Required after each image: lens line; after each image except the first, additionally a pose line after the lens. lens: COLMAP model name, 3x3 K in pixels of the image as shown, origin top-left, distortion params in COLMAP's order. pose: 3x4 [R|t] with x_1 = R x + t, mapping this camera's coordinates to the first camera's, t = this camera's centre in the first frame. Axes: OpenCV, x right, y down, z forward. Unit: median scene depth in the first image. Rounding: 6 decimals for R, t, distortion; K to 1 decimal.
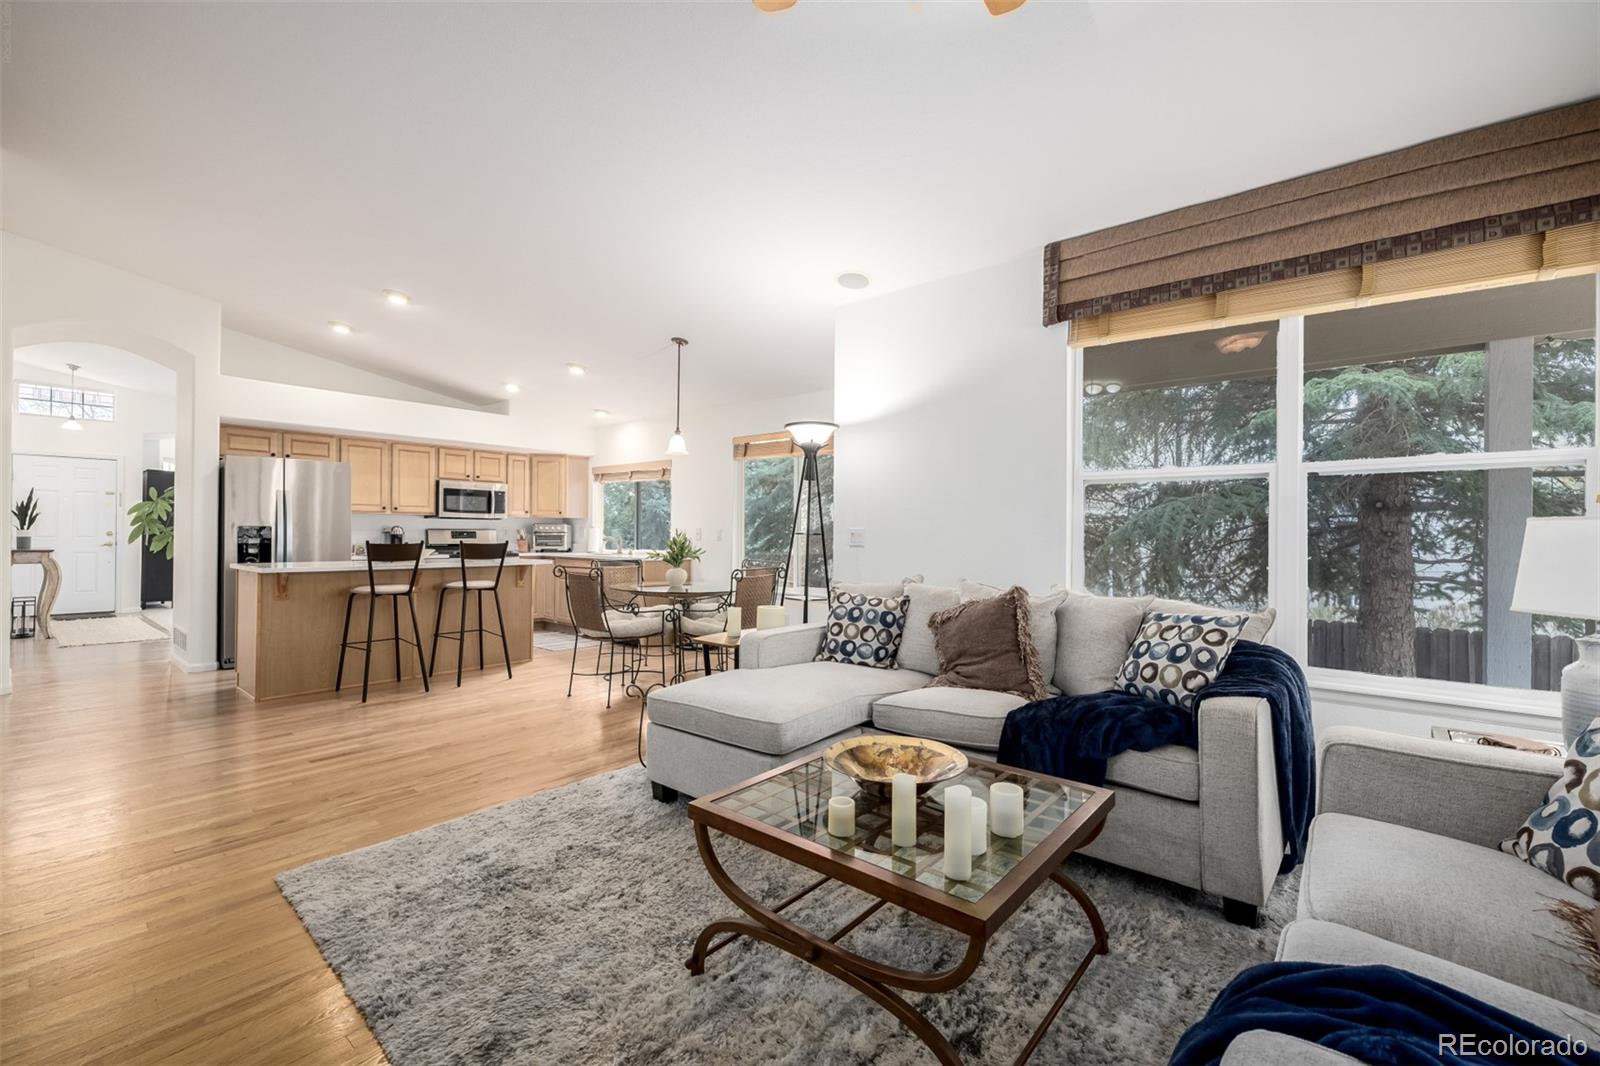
lens RADIAL K [[674.7, 0, 794.7], [0, 674.7, 531.2], [0, 0, 1]] dist [0.000188, -0.000387]
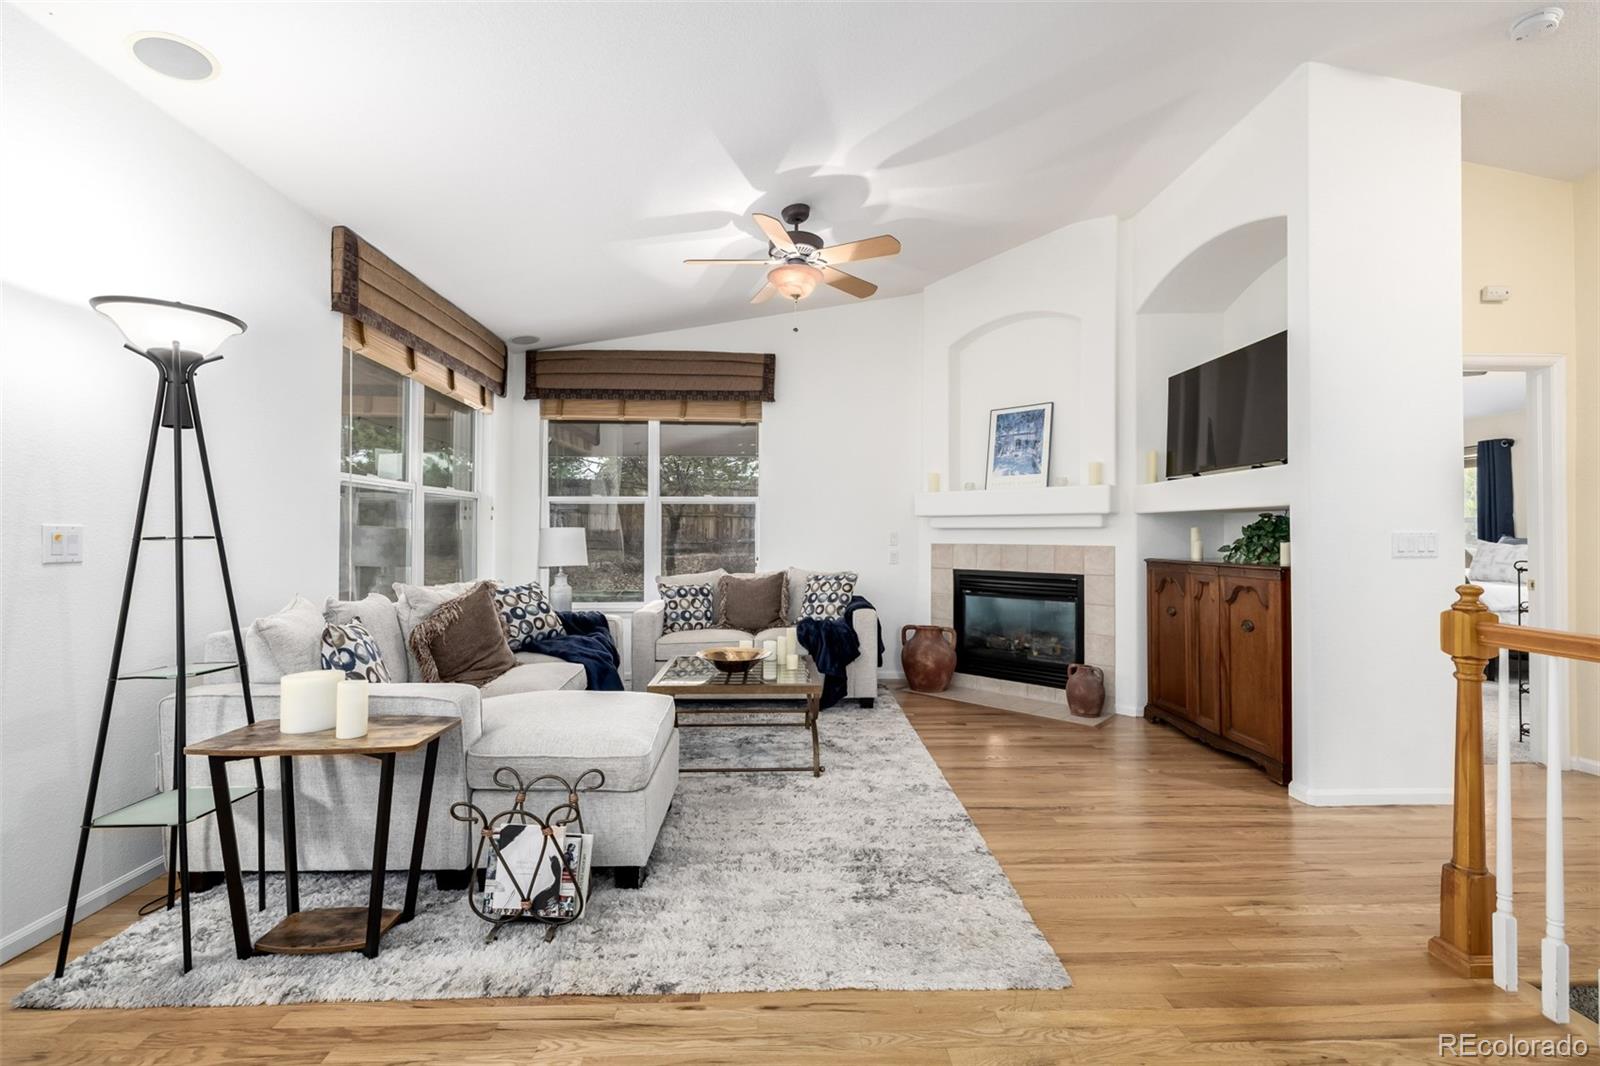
lens RADIAL K [[674.7, 0, 799.2], [0, 674.7, 526.8], [0, 0, 1]] dist [0.000188, -0.000387]
pose [[-0.674782, -0.000385, 0.738017, -0.357071], [-0.010916, 0.999896, -0.009460, -0.002195], [-0.737936, -0.014440, -0.674716, 0.555029]]
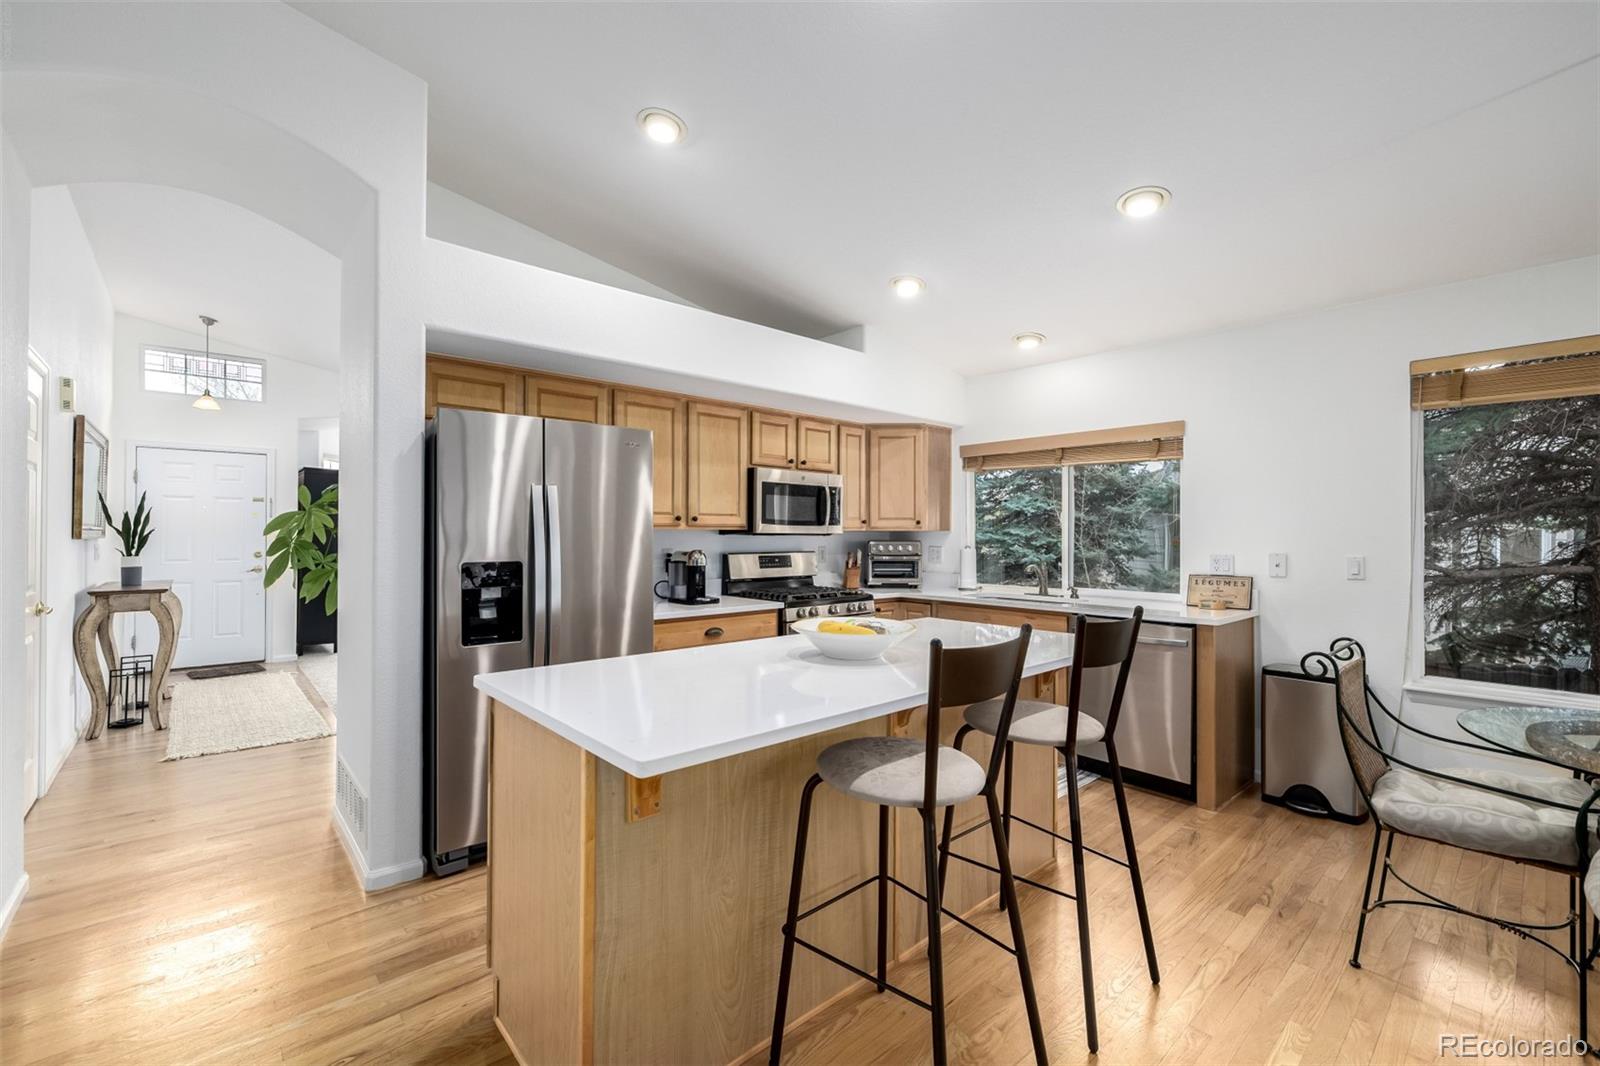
lens RADIAL K [[674.7, 0, 793.3], [0, 674.7, 531.2], [0, 0, 1]] dist [0.000188, -0.000387]
pose [[0.989212, -0.005860, -0.146373, -0.417025], [0.005495, 0.999981, -0.002894, -0.021116], [0.146387, 0.002058, 0.989225, 0.450320]]
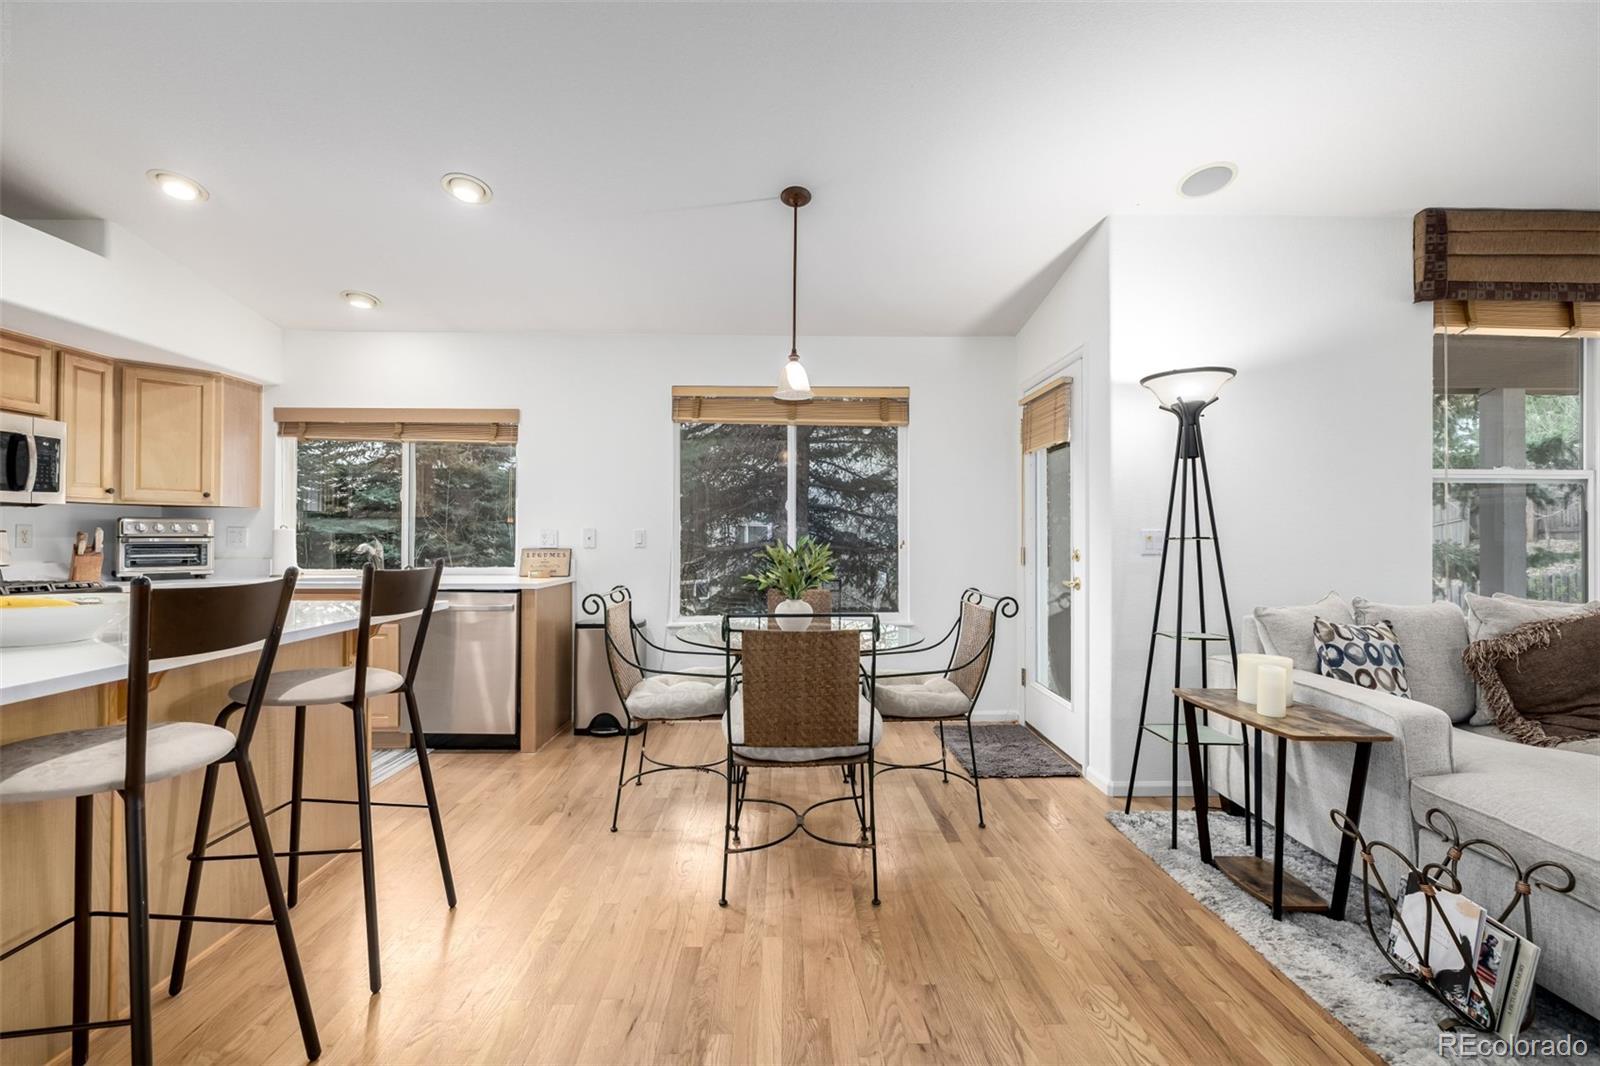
lens RADIAL K [[674.7, 0, 801.5], [0, 674.7, 531.6], [0, 0, 1]] dist [0.000188, -0.000387]
pose [[0.748863, -0.000939, 0.662725, -0.393832], [0.001302, 0.999999, -0.000054, -0.001591], [-0.662724, 0.000903, 0.748863, 0.420628]]
